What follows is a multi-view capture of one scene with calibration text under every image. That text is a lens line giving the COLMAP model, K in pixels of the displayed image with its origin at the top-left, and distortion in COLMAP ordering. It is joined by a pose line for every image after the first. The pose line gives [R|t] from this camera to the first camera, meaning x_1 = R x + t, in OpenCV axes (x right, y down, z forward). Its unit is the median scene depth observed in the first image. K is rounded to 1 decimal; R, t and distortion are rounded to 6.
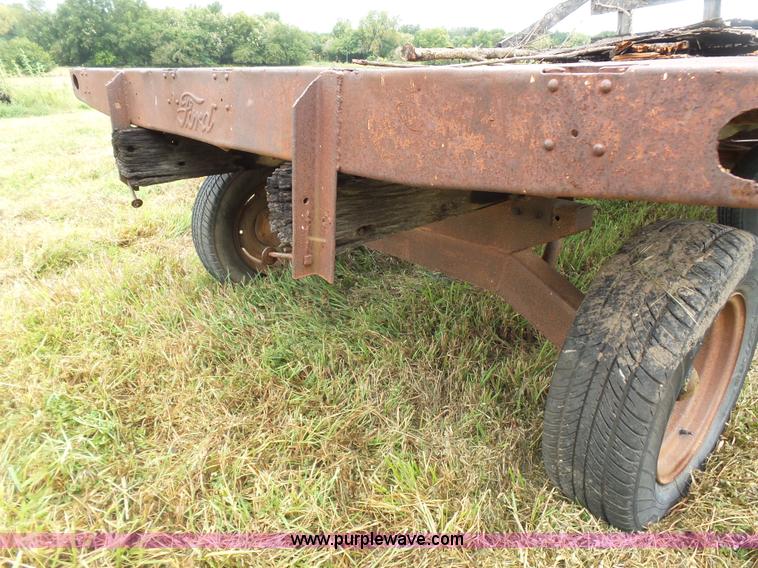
lens RADIAL K [[518.8, 0, 375.6], [0, 518.8, 285.2], [0, 0, 1]] dist [-0.022512, 0.008287]
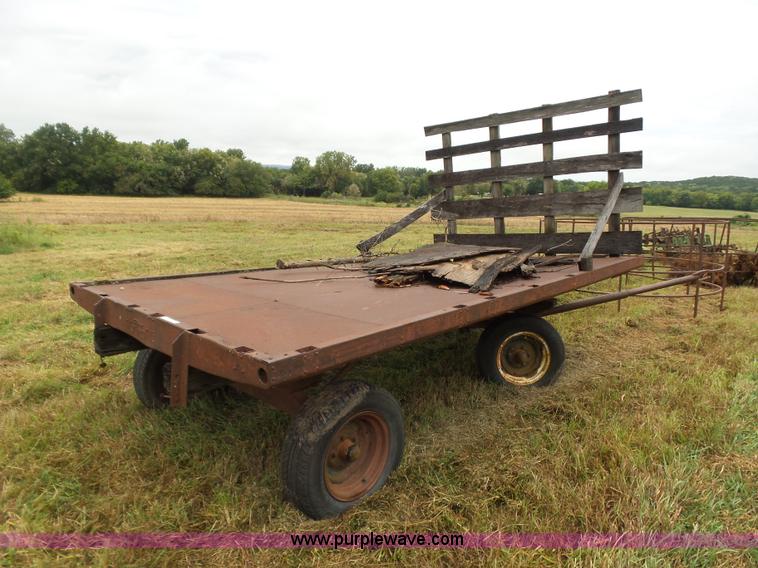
lens RADIAL K [[518.8, 0, 383.3], [0, 518.8, 282.3], [0, 0, 1]] dist [-0.022512, 0.008287]
pose [[0.994921, 0.014732, 0.099571, 0.049851], [0.009539, 0.970979, -0.238975, 0.000831], [-0.100202, 0.238711, 0.965907, -0.136141]]
